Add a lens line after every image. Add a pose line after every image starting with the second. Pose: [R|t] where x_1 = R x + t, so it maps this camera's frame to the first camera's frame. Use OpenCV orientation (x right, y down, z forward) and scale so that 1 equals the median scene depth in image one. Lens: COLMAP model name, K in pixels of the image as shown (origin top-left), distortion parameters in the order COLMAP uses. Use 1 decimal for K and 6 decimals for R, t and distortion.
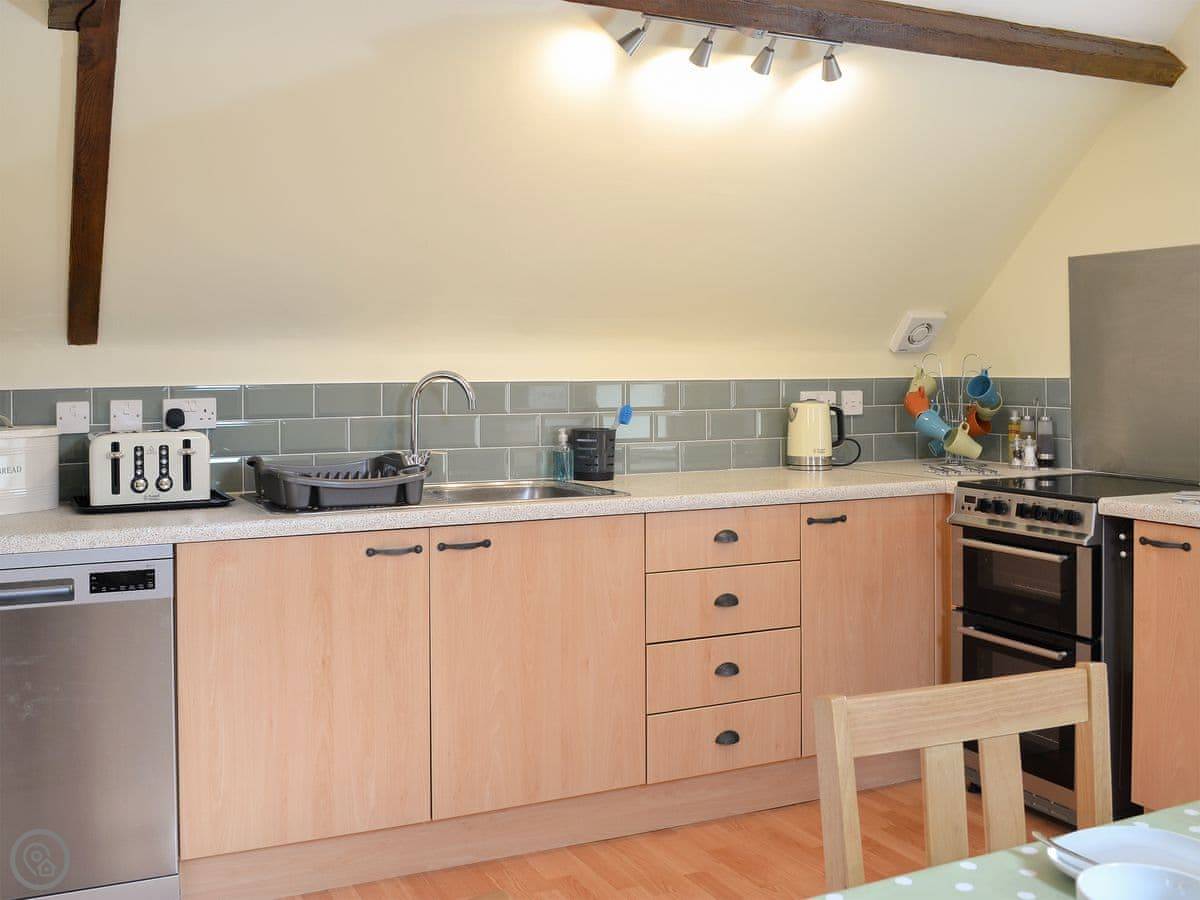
lens RADIAL K [[1219.9, 0, 599.9], [0, 1219.9, 360.1], [0, 0, 1]] dist [-0.022854, -0.028655]
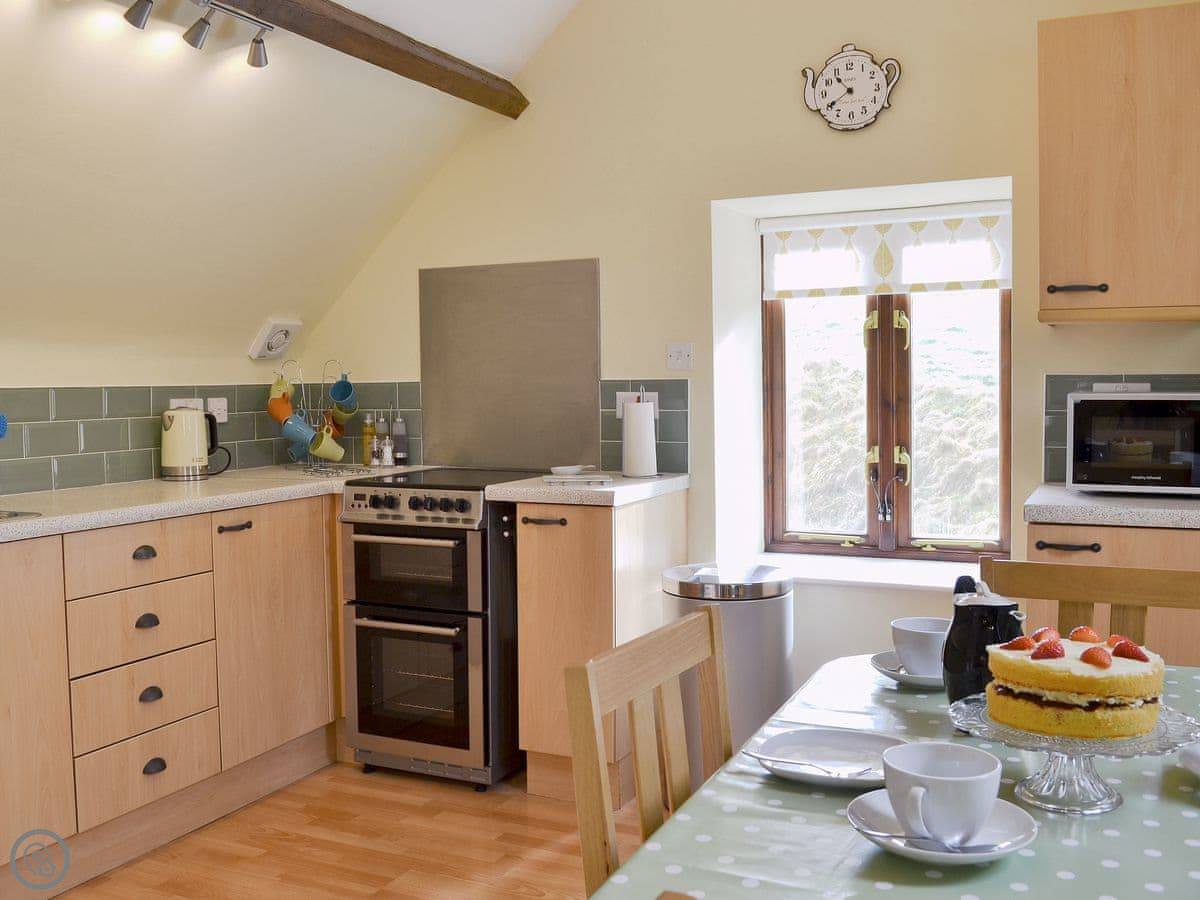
lens RADIAL K [[1167.0, 0, 600.0], [0, 1167.0, 450.0], [0, 0, 1]] dist [-0.017594, -0.022379]
pose [[0.793351, -0.046605, 0.606978, -0.137176], [0.011476, 0.998033, 0.061632, 0.014888], [-0.608656, -0.041931, 0.792325, 0.083657]]
